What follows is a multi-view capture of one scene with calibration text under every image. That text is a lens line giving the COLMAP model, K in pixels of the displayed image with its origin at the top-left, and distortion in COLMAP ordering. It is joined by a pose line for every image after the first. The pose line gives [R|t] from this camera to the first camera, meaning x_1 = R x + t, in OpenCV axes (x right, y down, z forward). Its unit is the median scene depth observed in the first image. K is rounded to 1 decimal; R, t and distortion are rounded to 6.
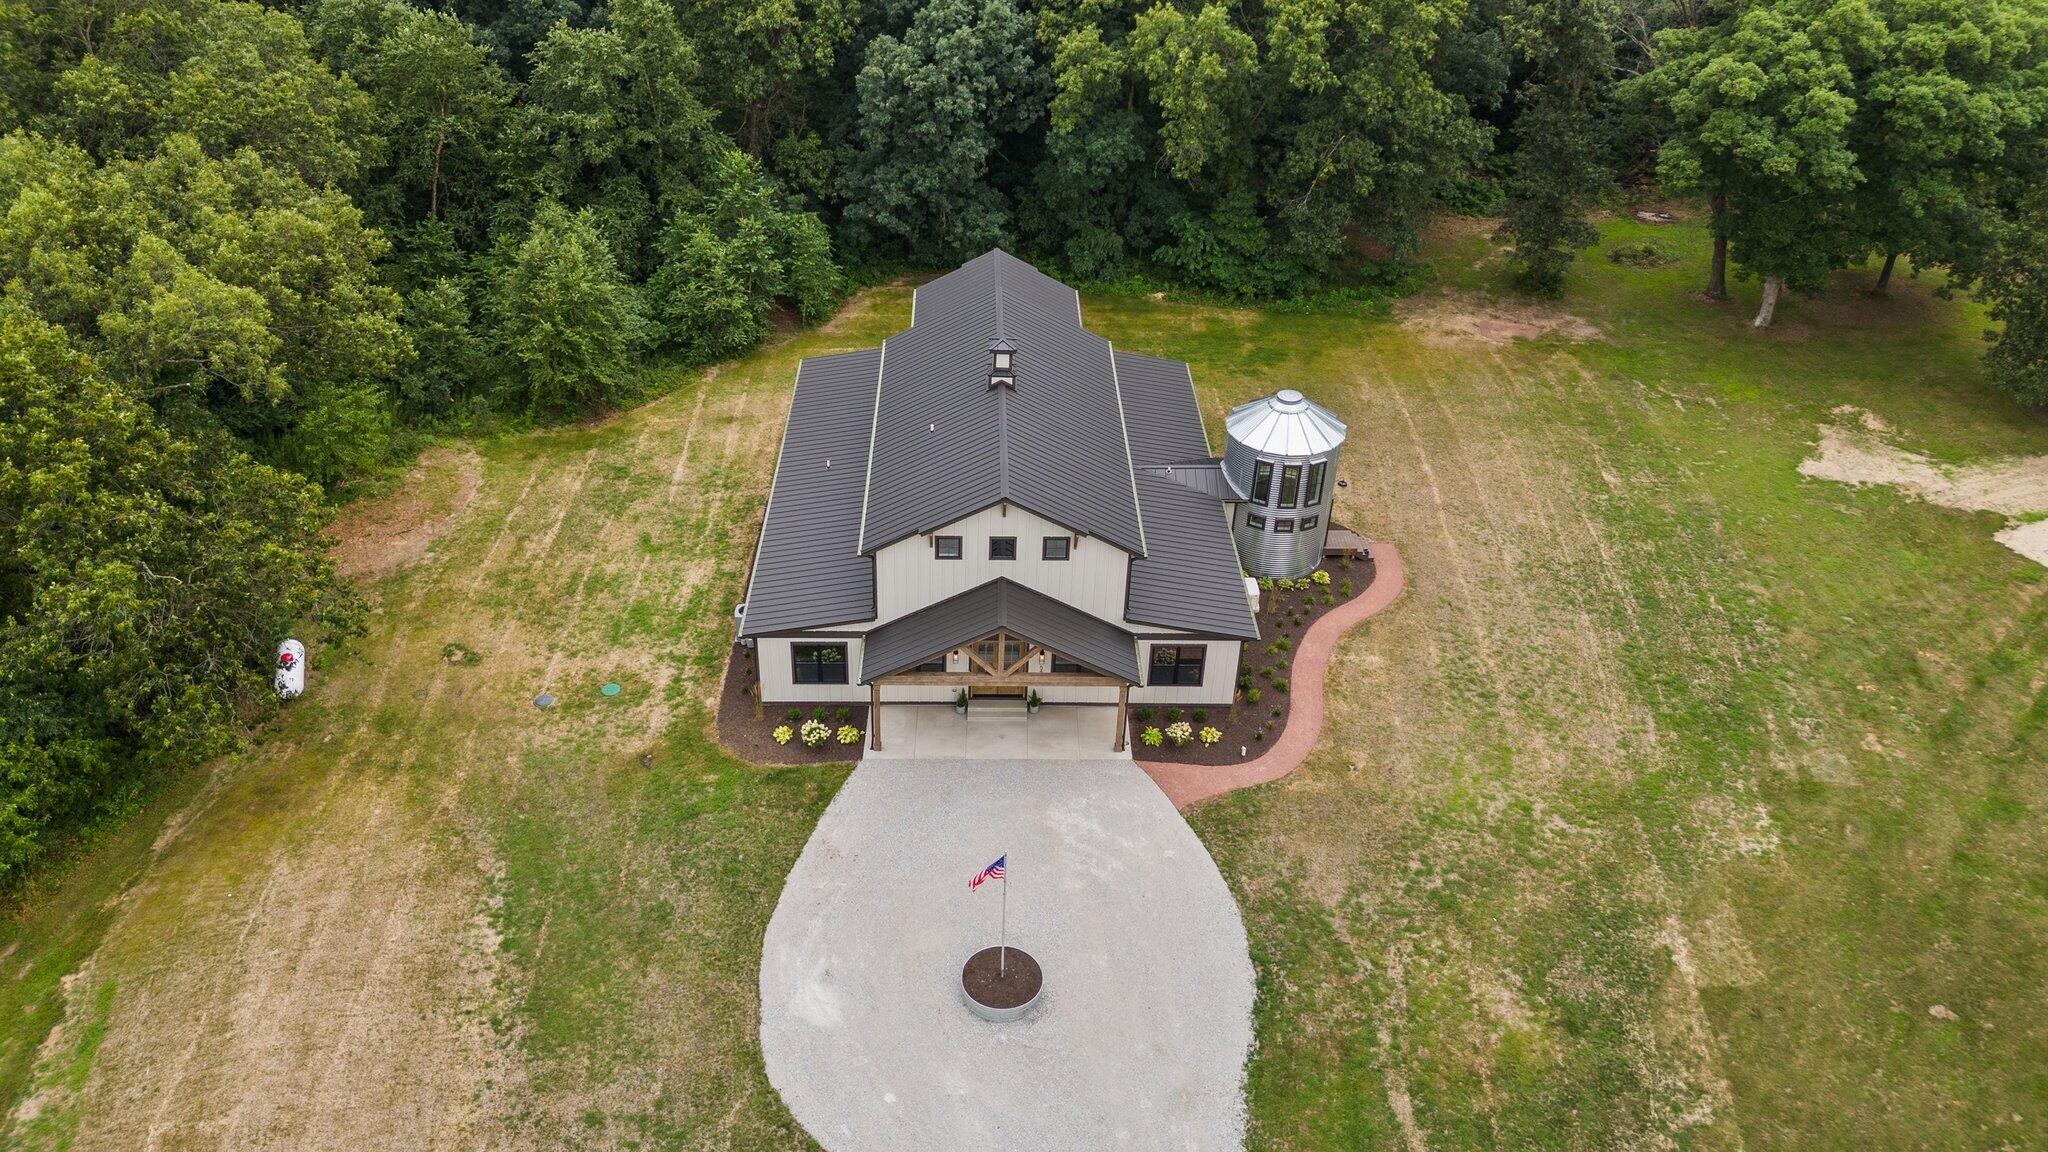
lens RADIAL K [[1493.6, 0, 989.3], [0, 1493.6, 572.7], [0, 0, 1]] dist [0.068300, -0.045558]
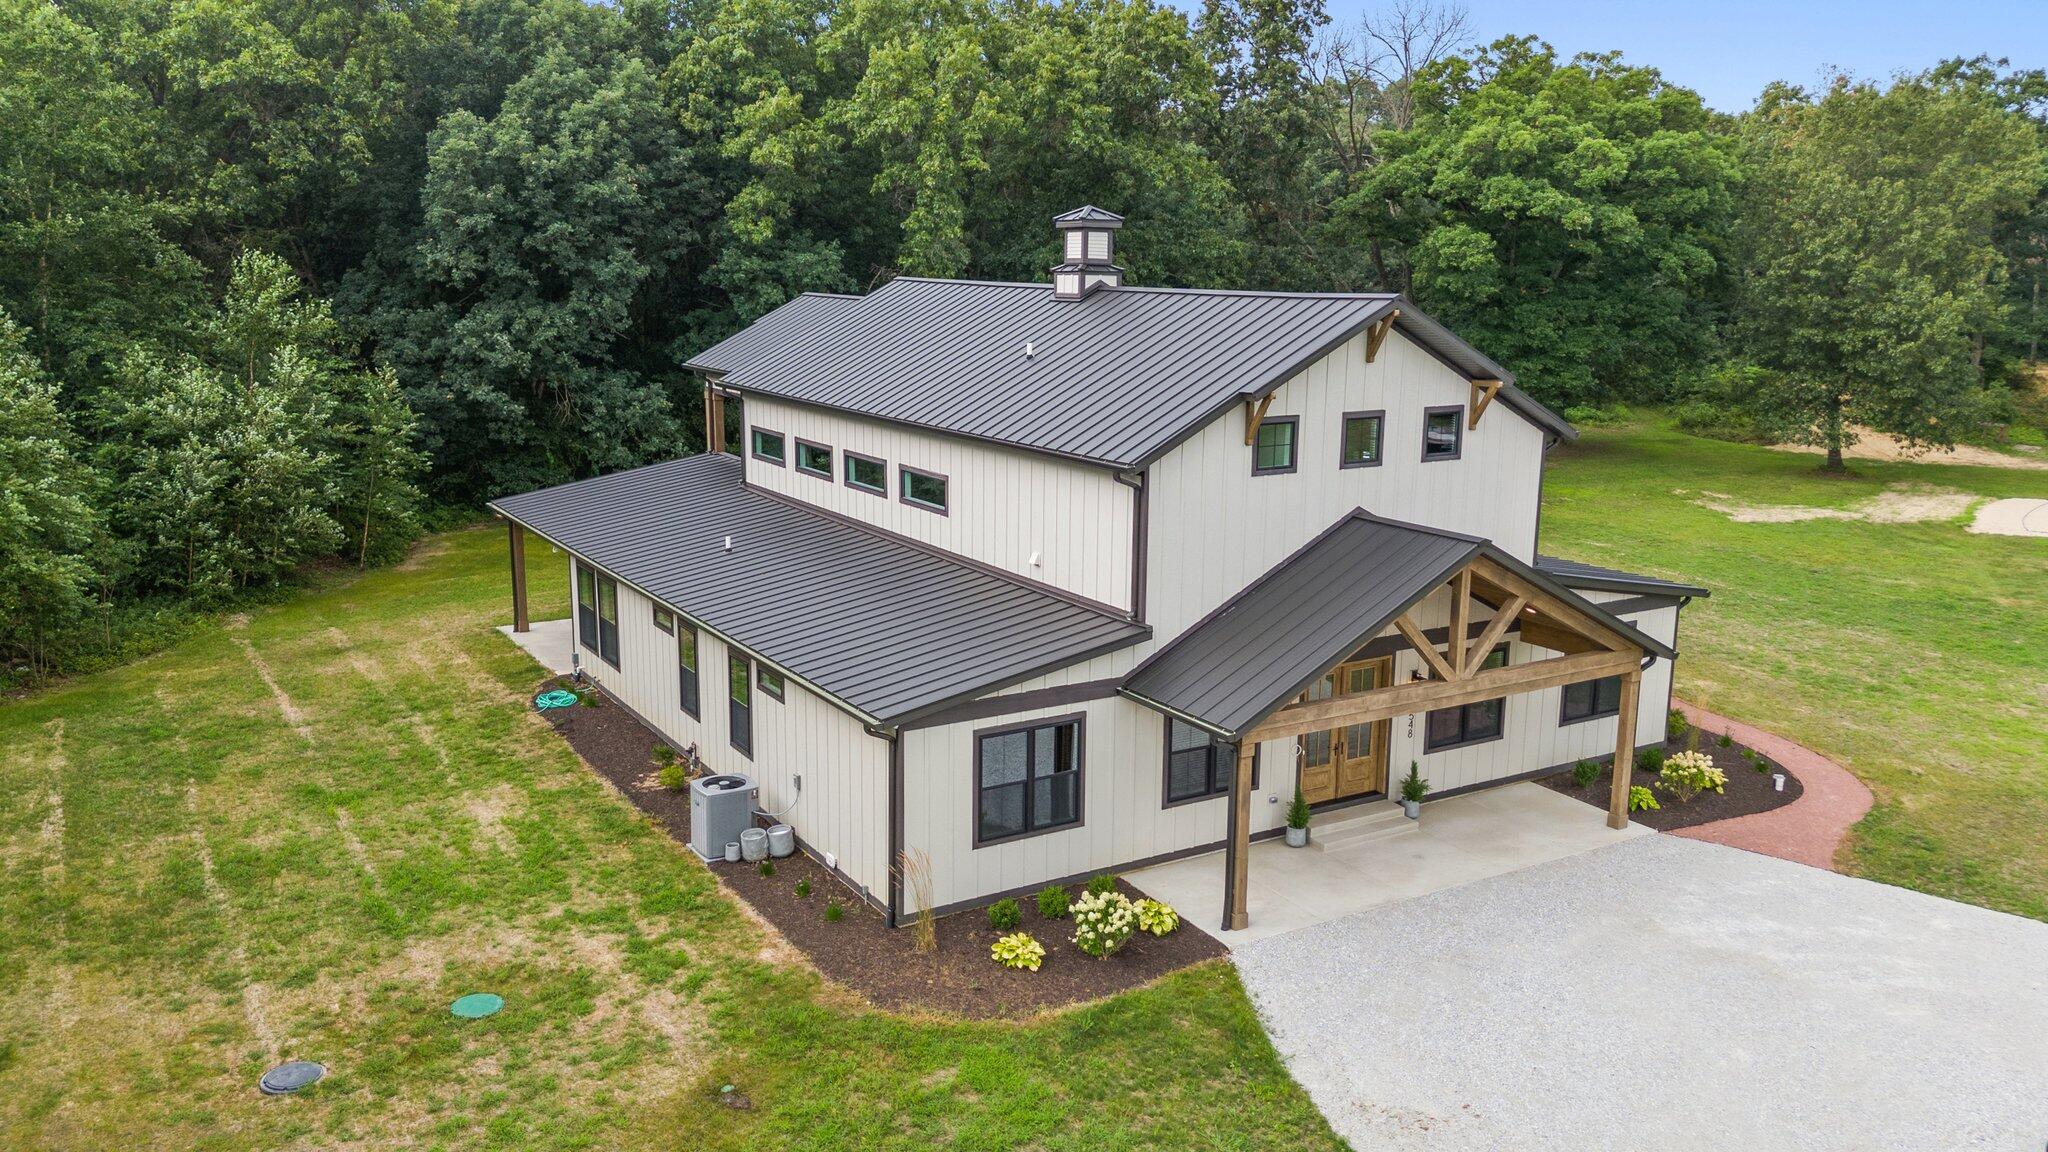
lens RADIAL K [[1584.1, 0, 1024.0], [0, 1584.1, 576.0], [0, 0, 1]] dist [0.033026, -0.001460]
pose [[0.857696, -0.108226, 0.502637, -0.299417], [0.284558, 0.914144, -0.288736, 0.122793], [-0.428234, 0.390677, 0.814854, 0.545870]]
